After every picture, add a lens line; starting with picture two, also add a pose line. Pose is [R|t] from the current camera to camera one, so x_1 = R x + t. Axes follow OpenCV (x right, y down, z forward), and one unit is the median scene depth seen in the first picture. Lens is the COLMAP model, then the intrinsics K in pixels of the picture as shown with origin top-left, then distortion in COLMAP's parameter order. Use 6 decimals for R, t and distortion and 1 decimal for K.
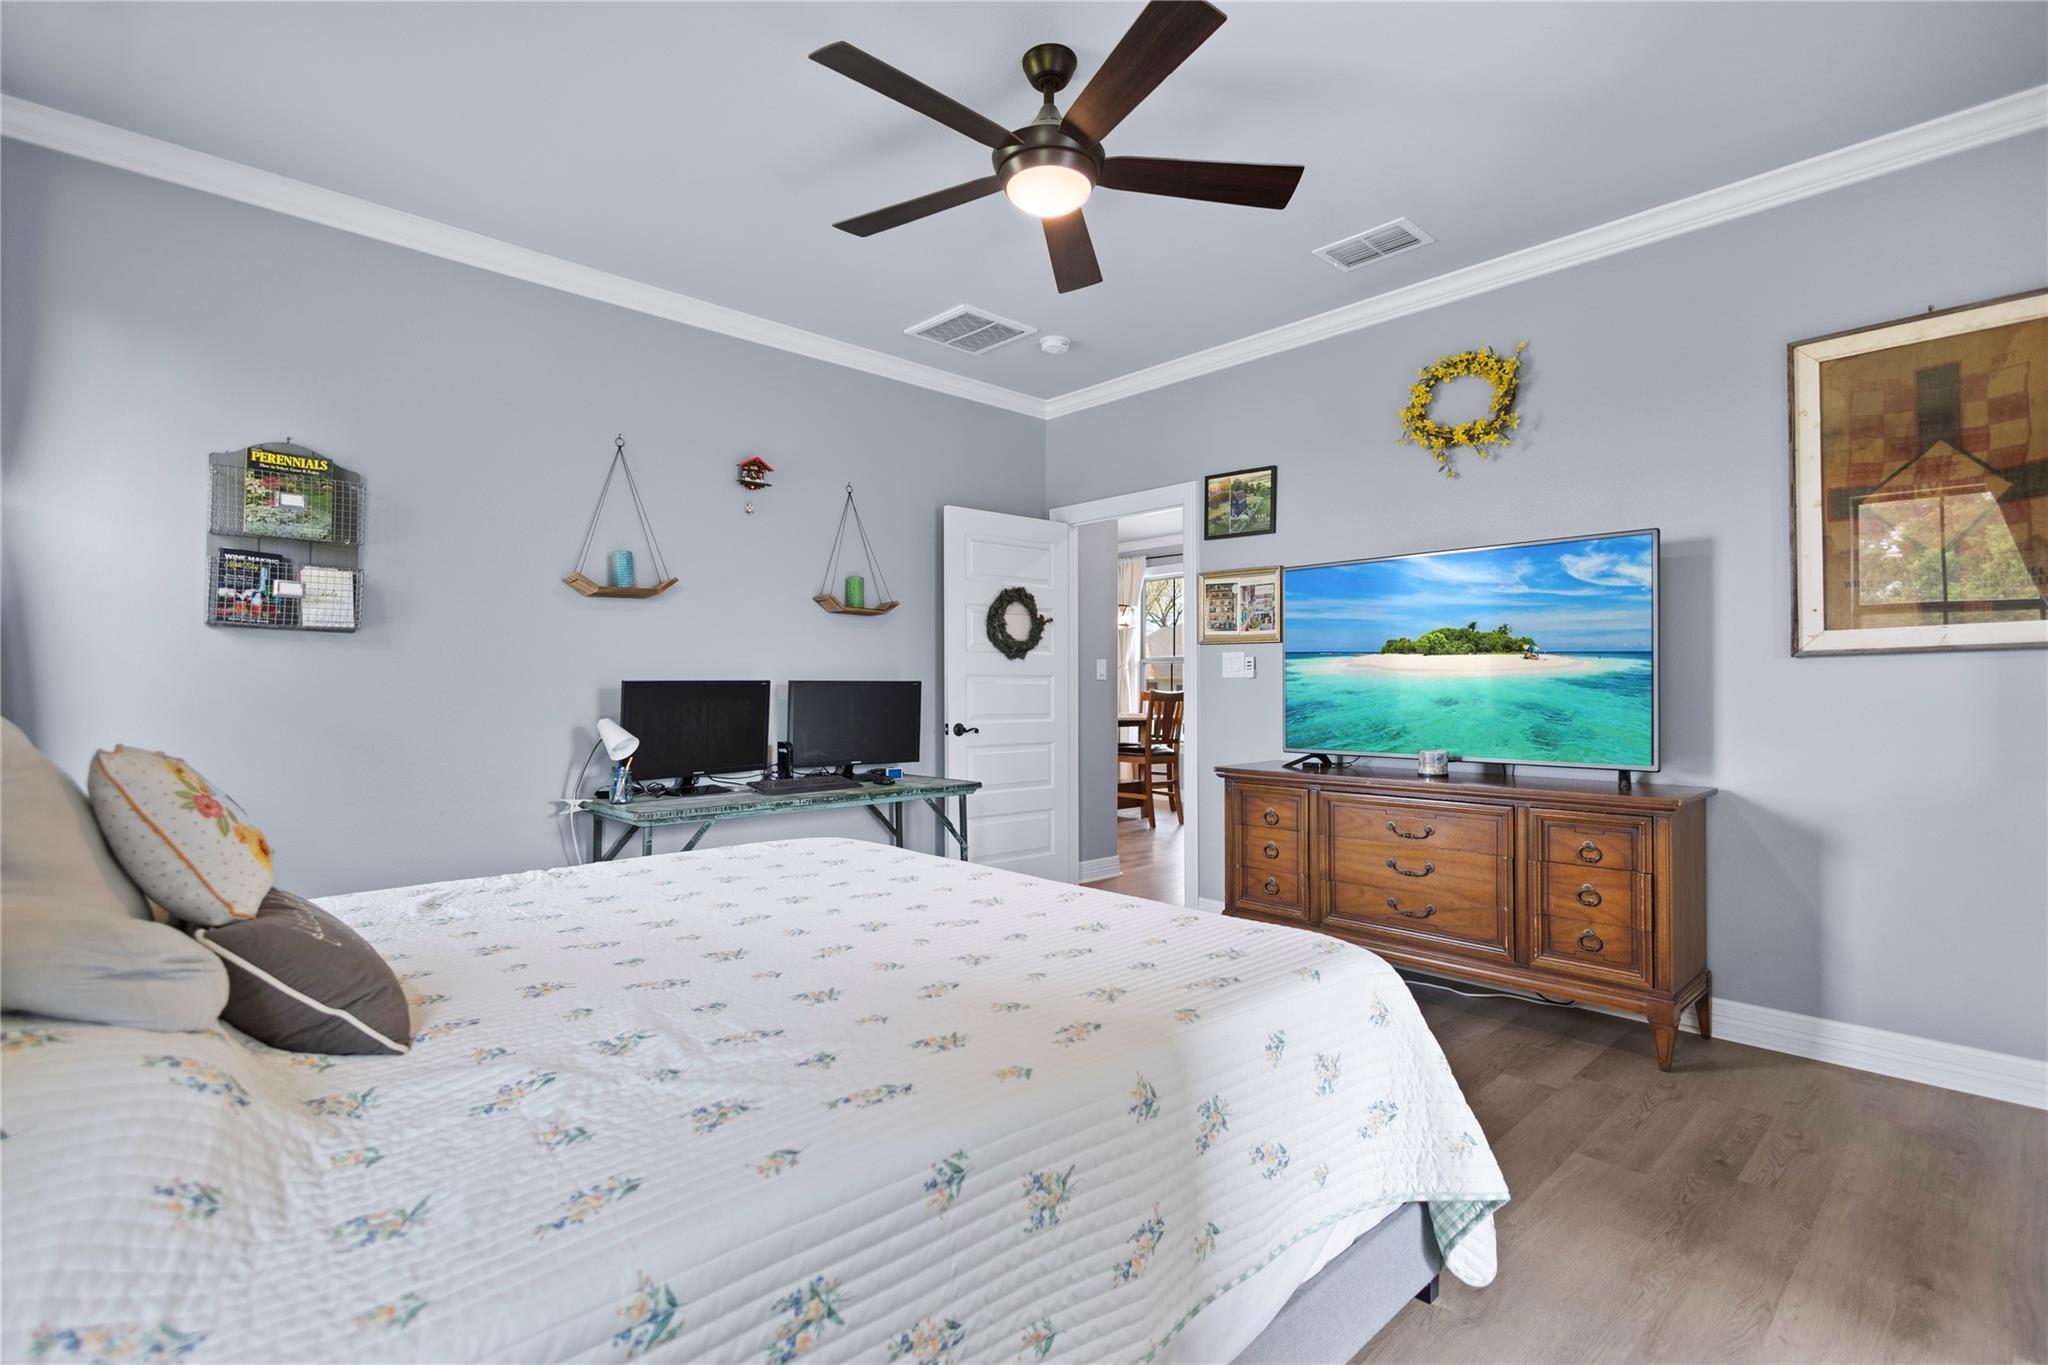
lens RADIAL K [[978.6, 0, 1020.1], [0, 978.6, 681.5], [0, 0, 1]] dist [-0.001410, 0.000177]
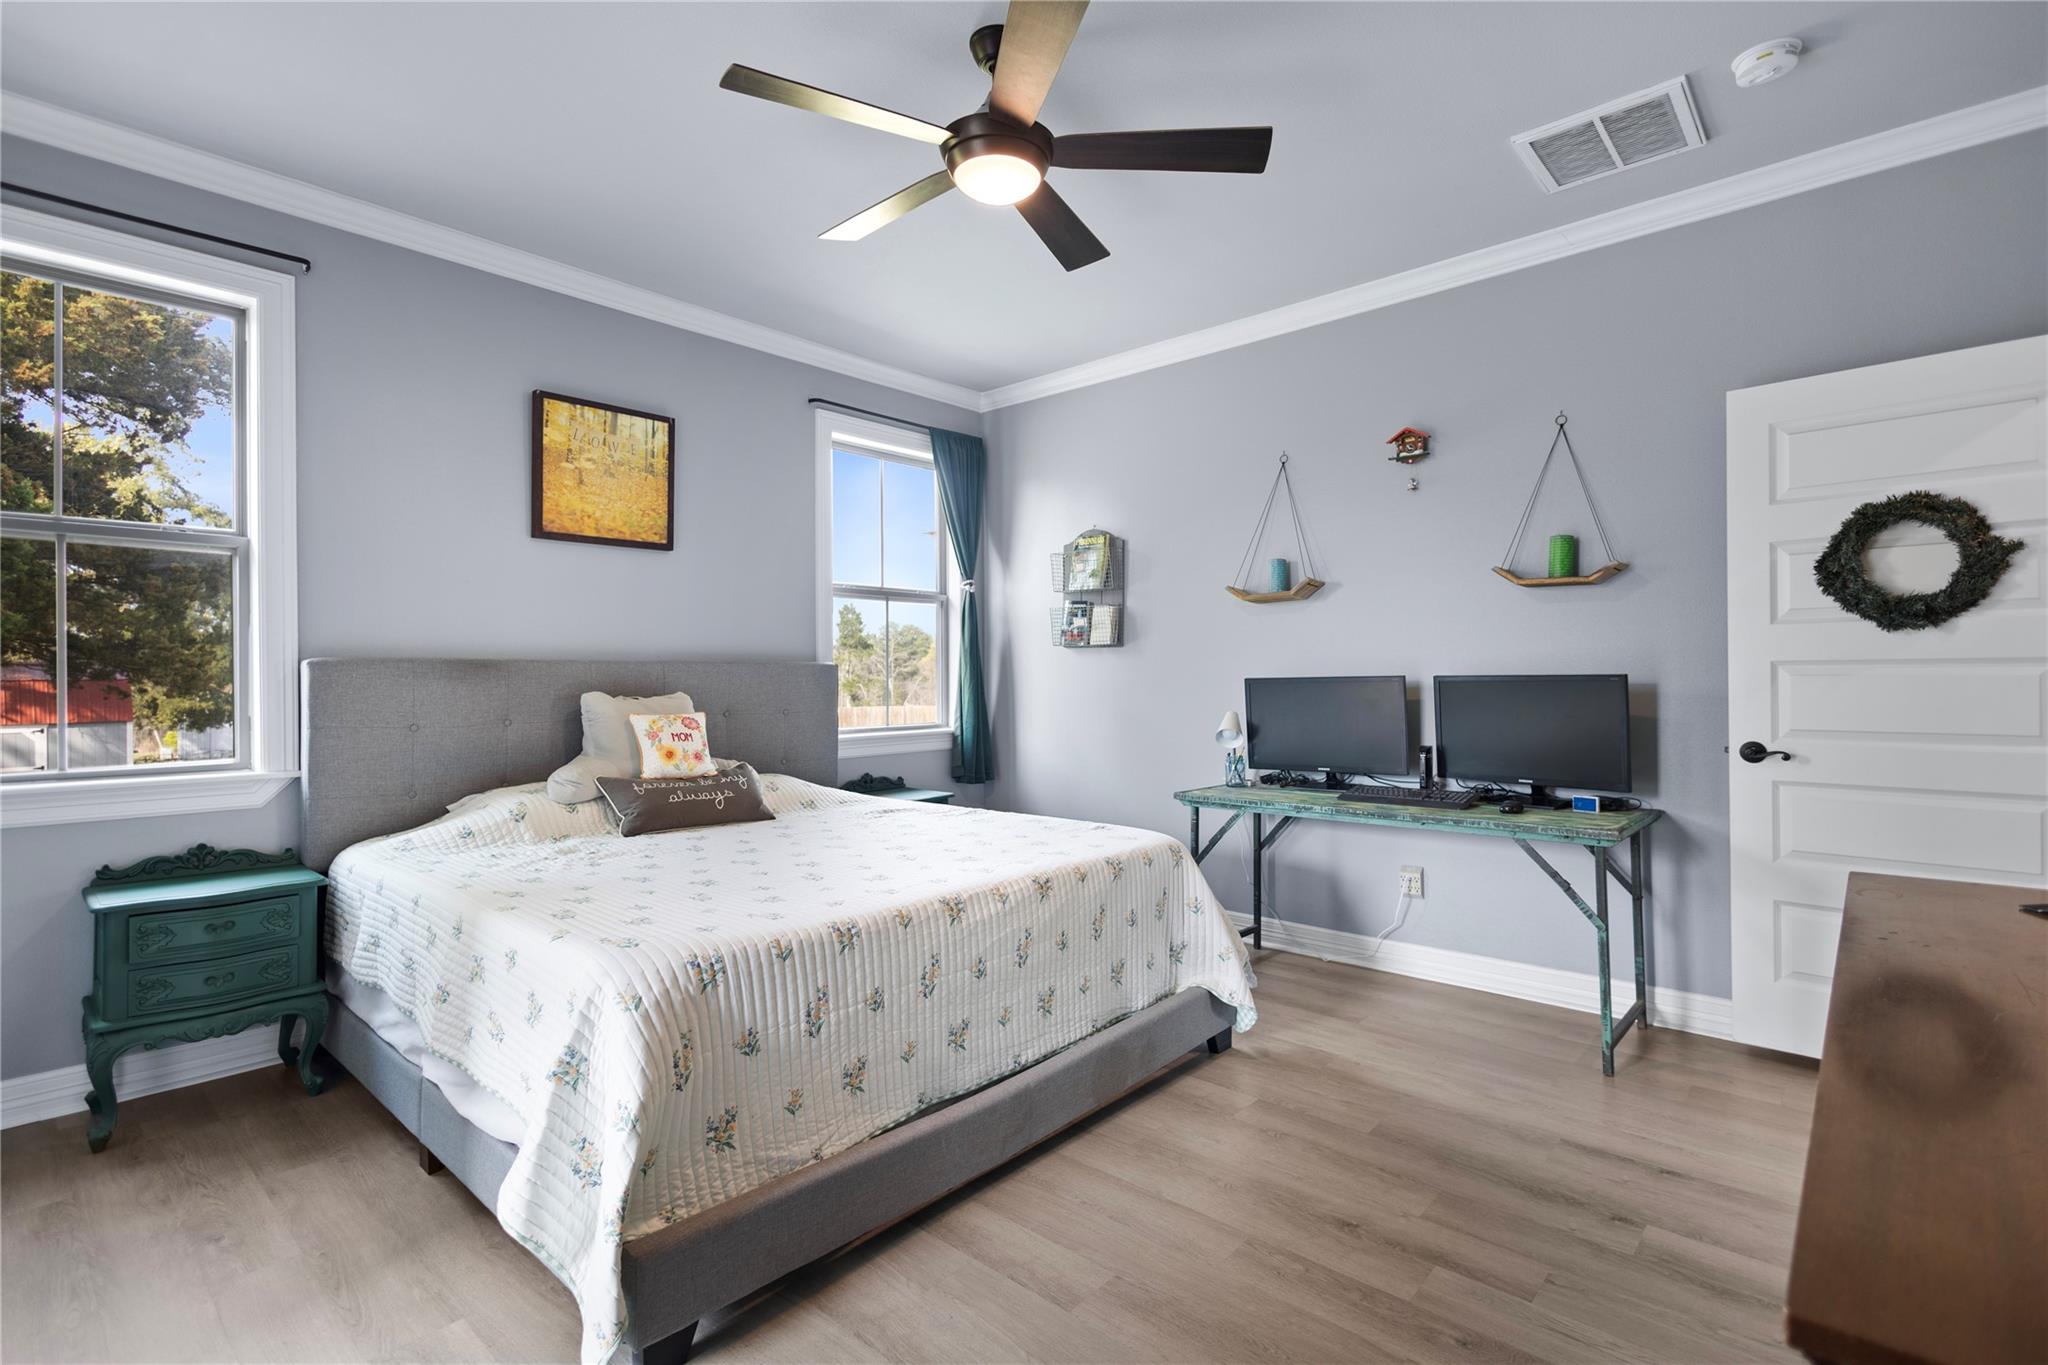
lens RADIAL K [[978.6, 0, 1021.5], [0, 978.6, 678.8], [0, 0, 1]] dist [-0.001410, 0.000177]
pose [[0.054952, -0.001802, -0.998487, 0.543224], [0.011662, 0.999931, -0.001162, -0.001388], [0.998421, -0.011580, 0.054970, 0.531981]]
